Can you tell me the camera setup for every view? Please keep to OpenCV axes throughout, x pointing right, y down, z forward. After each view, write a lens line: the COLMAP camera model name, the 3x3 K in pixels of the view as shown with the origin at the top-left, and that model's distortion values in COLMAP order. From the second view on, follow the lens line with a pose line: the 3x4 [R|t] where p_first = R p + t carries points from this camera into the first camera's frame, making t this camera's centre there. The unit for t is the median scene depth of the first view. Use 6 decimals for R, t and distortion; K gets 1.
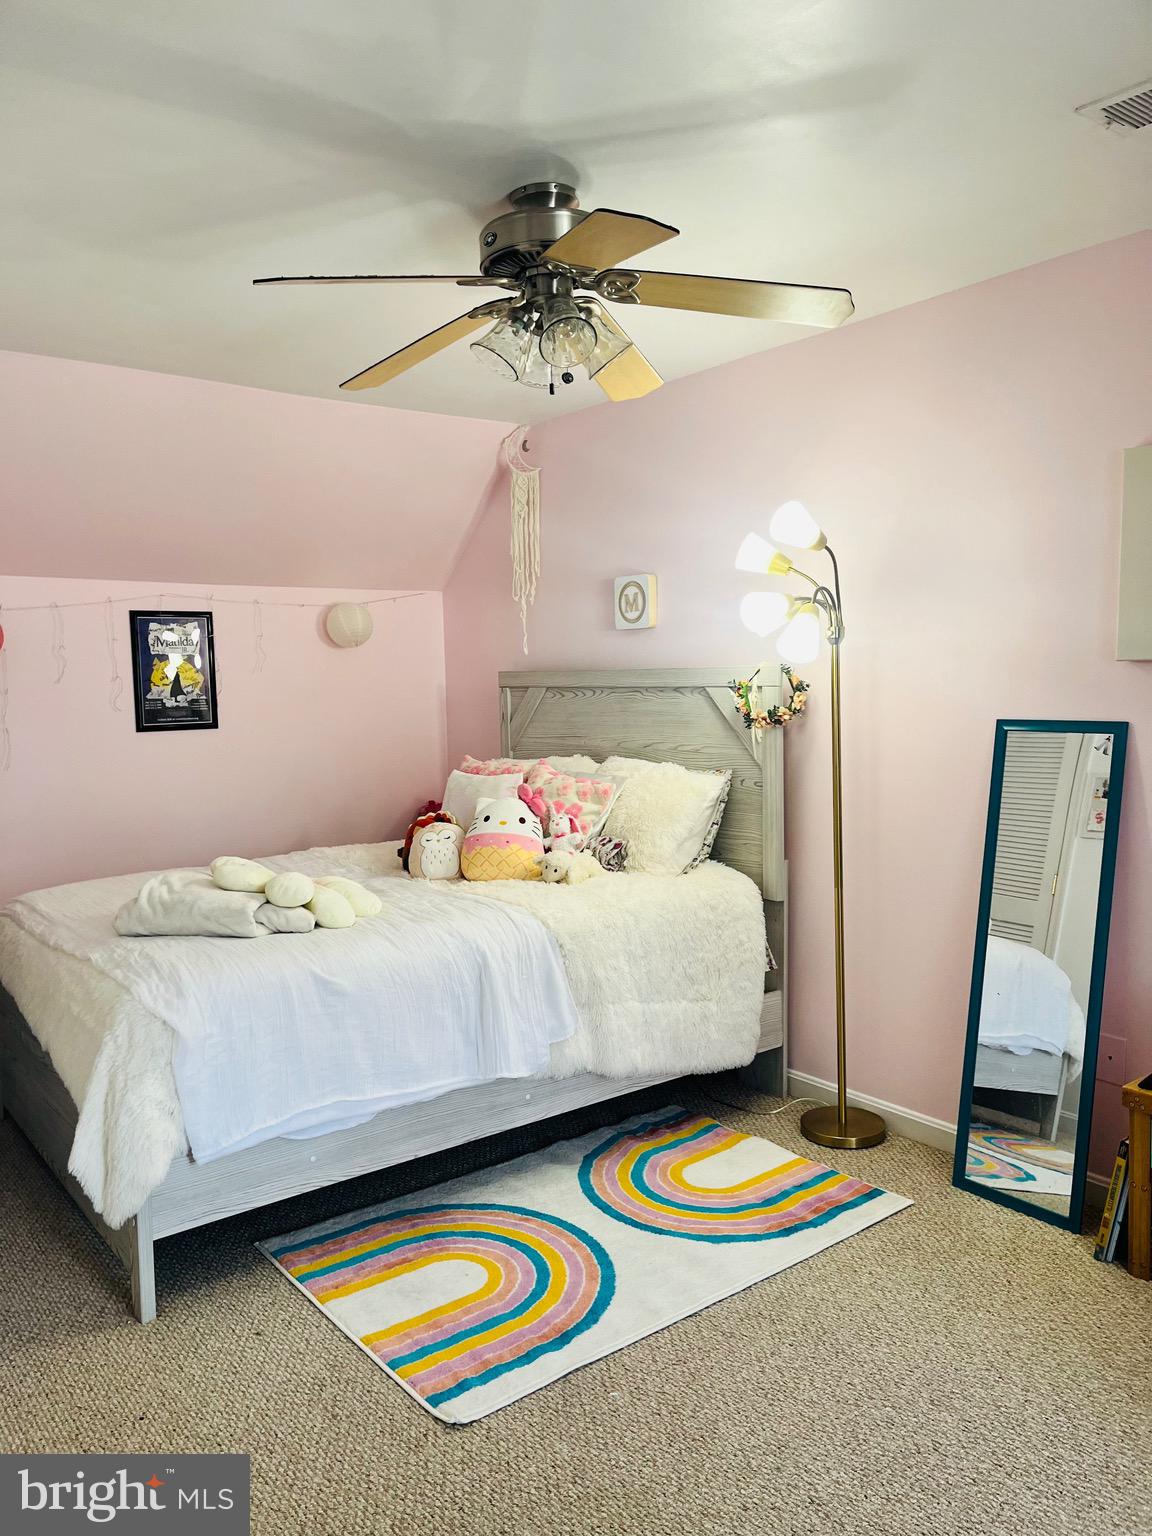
lens RADIAL K [[1157.7, 0, 578.6], [0, 1157.7, 762.4], [0, 0, 1]] dist [0.048401, -0.029919]
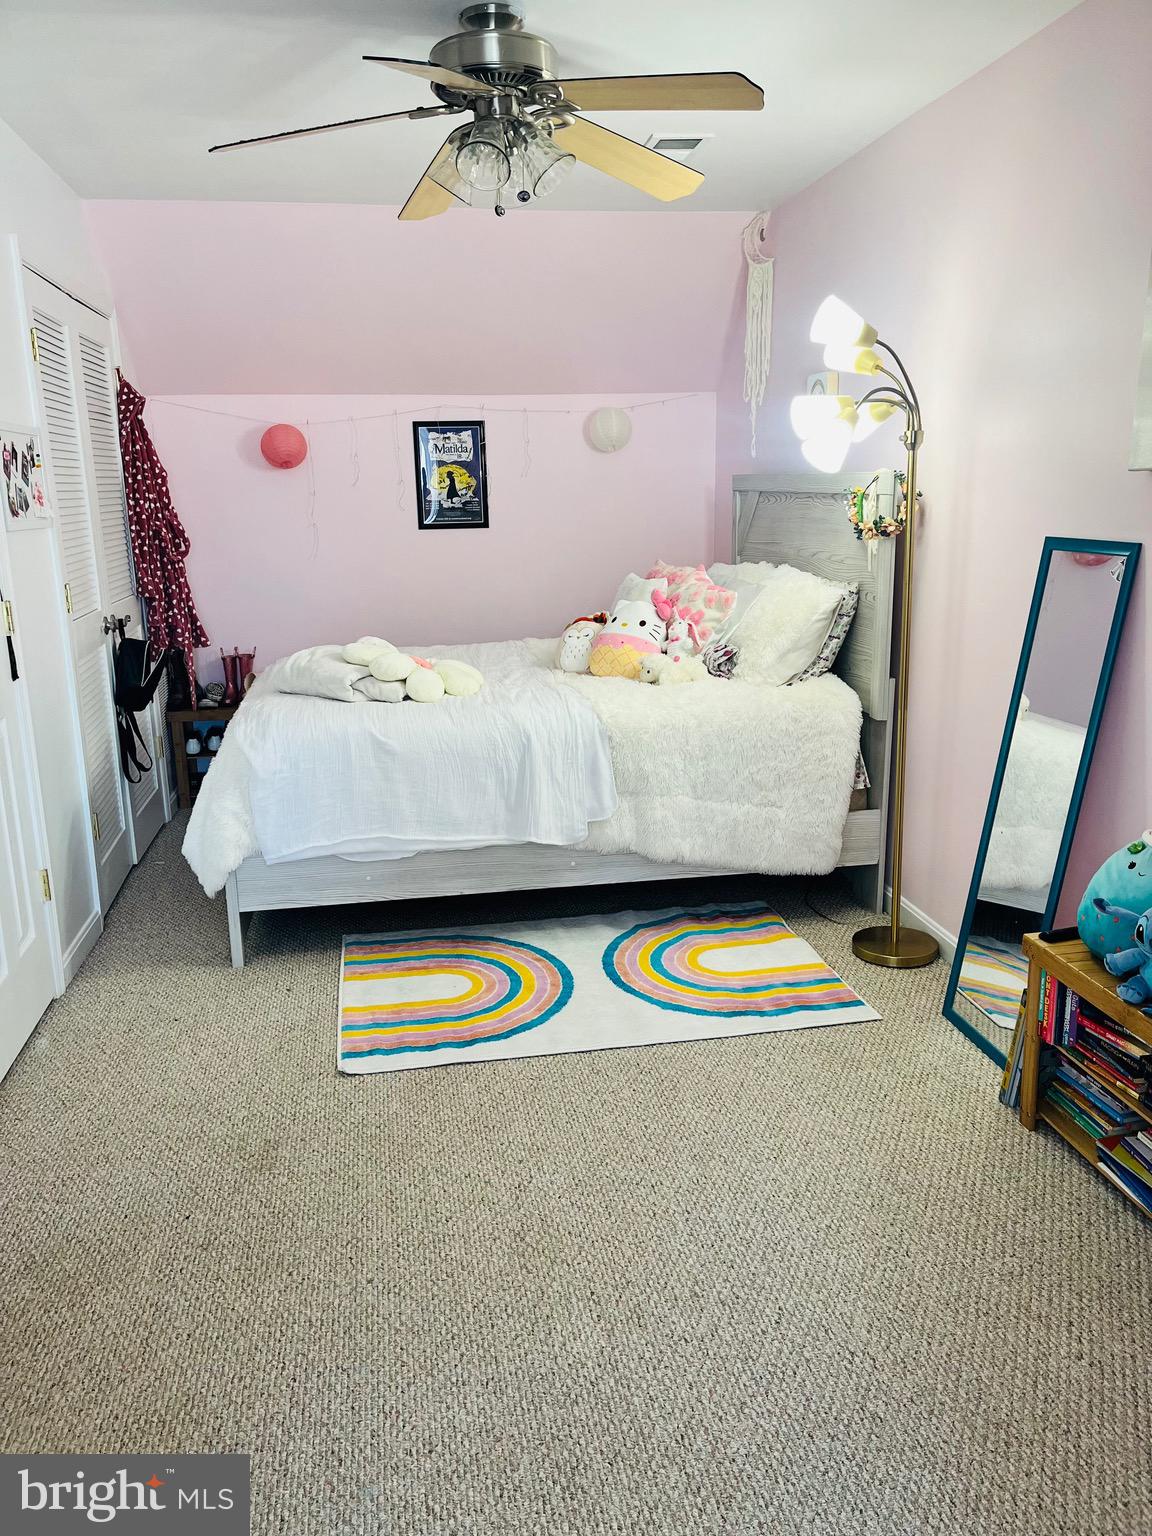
lens RADIAL K [[1157.7, 0, 573.0], [0, 1157.7, 768.3], [0, 0, 1]] dist [0.048401, -0.029919]
pose [[0.883276, 0.115650, -0.454367, 0.463944], [-0.033519, 0.982197, 0.184839, -0.015810], [0.467654, -0.148033, 0.871427, 0.020058]]
